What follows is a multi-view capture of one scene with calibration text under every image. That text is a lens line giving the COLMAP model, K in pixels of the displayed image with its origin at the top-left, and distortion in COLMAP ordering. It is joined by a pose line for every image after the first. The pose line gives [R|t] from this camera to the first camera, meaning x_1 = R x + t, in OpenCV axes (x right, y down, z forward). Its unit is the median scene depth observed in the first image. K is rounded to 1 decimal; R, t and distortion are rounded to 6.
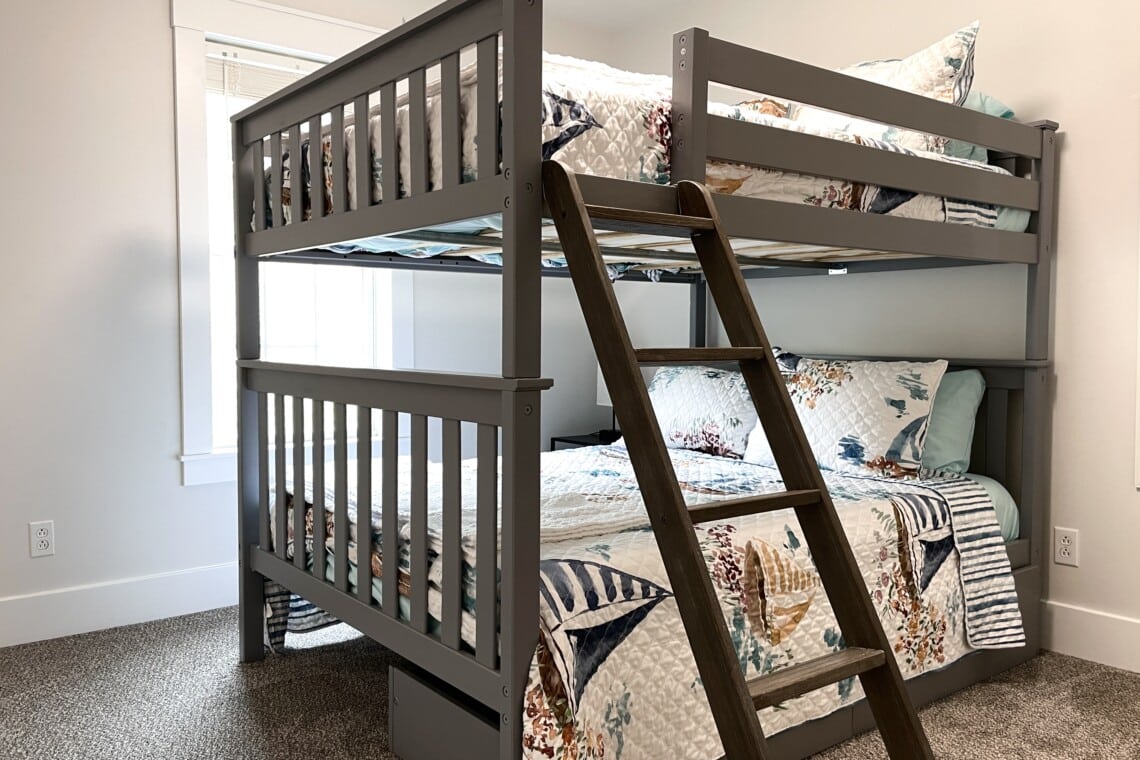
lens RADIAL K [[856.4, 0, 589.1], [0, 856.4, 375.6], [0, 0, 1]] dist [-0.008705, -0.007452]
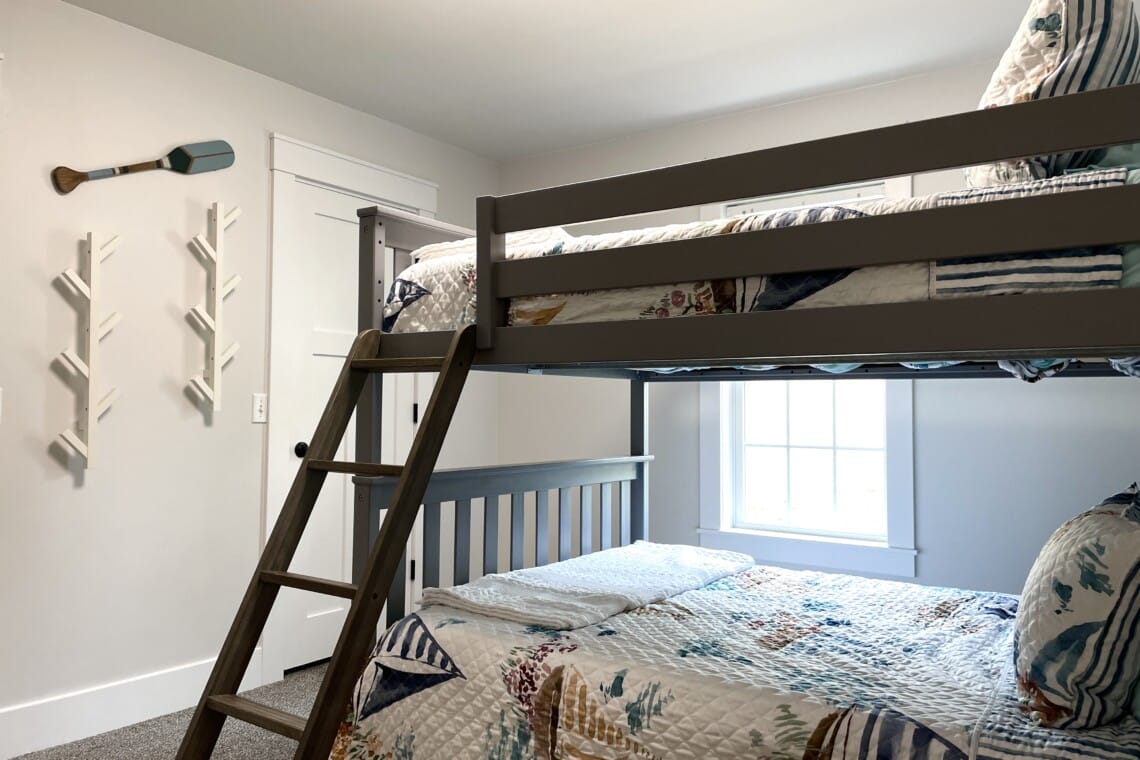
lens RADIAL K [[856.4, 0, 589.1], [0, 856.4, 375.6], [0, 0, 1]] dist [-0.008705, -0.007452]
pose [[0.331050, -0.033854, -0.943006, 1.186071], [-0.061839, 0.996430, -0.057481, -0.089066], [0.941585, 0.077343, 0.327774, 0.704524]]
